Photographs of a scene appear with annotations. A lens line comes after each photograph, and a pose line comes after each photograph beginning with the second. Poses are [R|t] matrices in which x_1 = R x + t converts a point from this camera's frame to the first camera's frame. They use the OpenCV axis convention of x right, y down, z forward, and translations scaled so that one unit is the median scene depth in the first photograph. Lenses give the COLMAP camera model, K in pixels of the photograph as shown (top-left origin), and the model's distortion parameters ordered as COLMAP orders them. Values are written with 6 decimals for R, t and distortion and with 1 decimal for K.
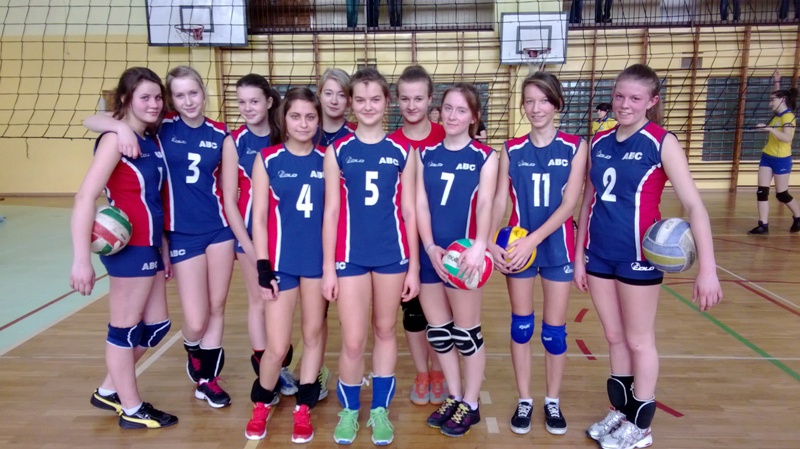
lens RADIAL K [[633.8, 0, 396.4], [0, 633.8, 239.6], [0, 0, 1]] dist [0.097686, -0.141592]
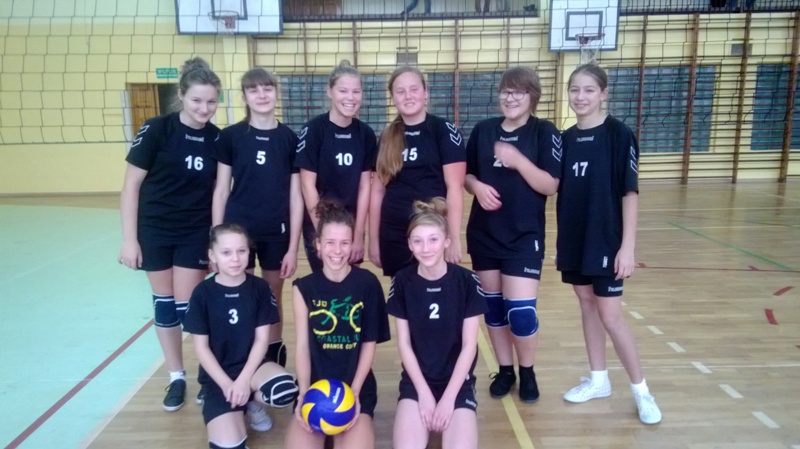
lens RADIAL K [[633.8, 0, 396.4], [0, 633.8, 239.6], [0, 0, 1]] dist [0.097686, -0.141592]
pose [[0.999091, -0.016822, 0.039181, -0.108052], [0.016571, 0.999840, 0.006732, -0.002072], [-0.039288, -0.006077, 0.999209, 0.044557]]
